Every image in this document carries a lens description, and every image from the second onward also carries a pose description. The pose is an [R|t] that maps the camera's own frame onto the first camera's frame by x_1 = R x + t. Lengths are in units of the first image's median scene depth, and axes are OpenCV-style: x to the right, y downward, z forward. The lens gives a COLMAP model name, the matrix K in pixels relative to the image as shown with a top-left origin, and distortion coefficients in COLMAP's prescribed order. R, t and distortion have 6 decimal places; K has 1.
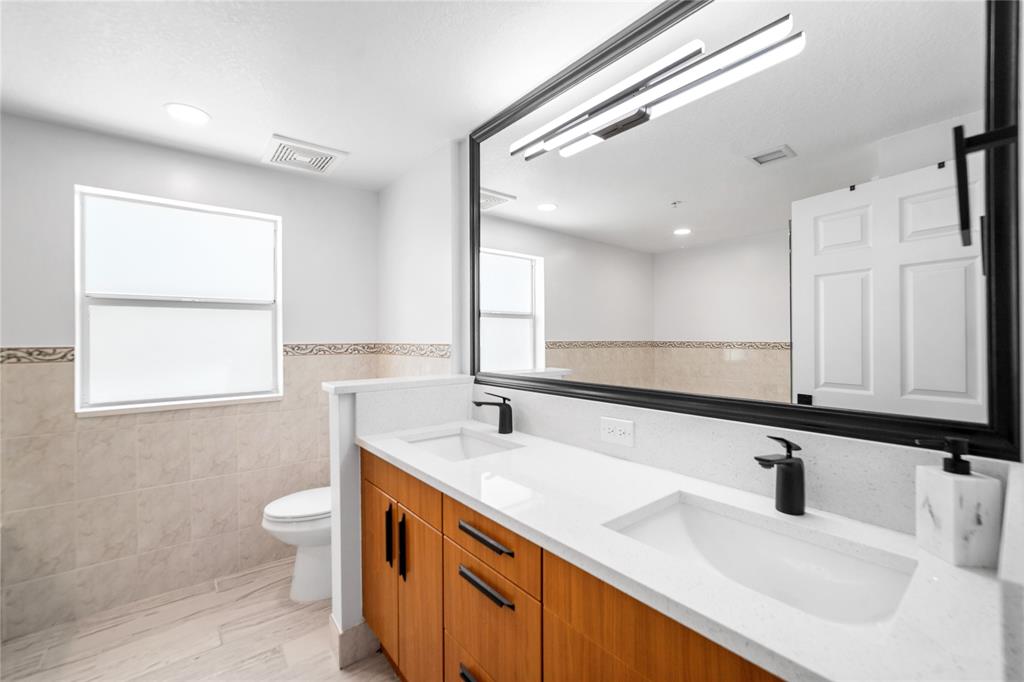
lens RADIAL K [[404.3, 0, 500.4], [0, 404.3, 341.2], [0, 0, 1]] dist [-0.019130, 0.000280]
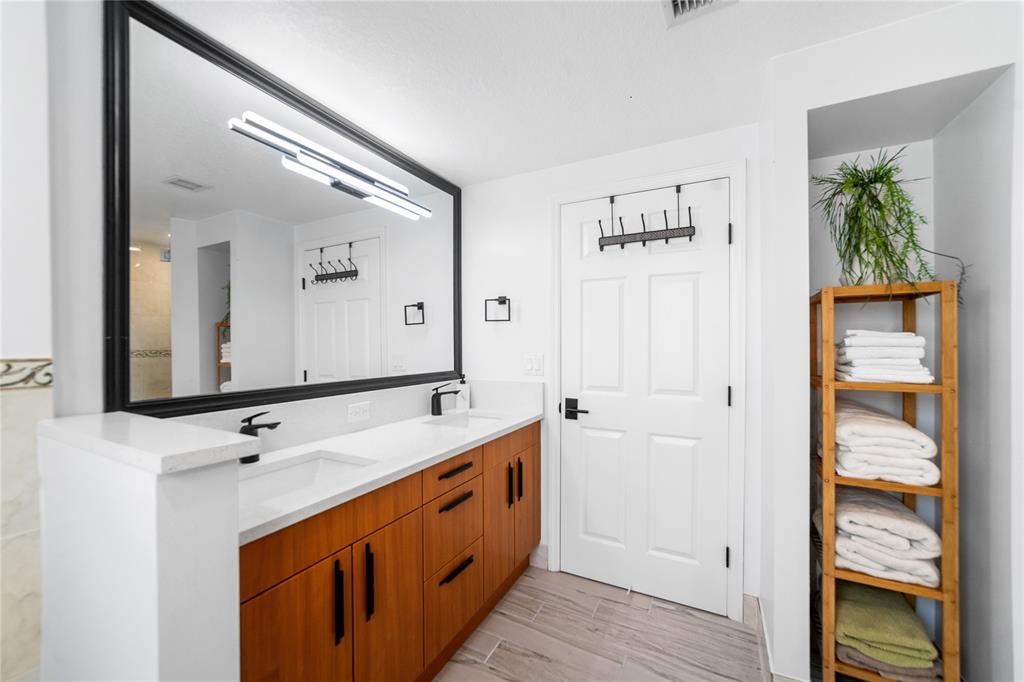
lens RADIAL K [[404.3, 0, 500.4], [0, 404.3, 341.2], [0, 0, 1]] dist [-0.019130, 0.000280]
pose [[-0.368151, 0.015052, 0.929644, -1.225819], [0.014794, 0.999837, -0.010330, 0.001085], [-0.929648, 0.009950, -0.368314, 1.092945]]
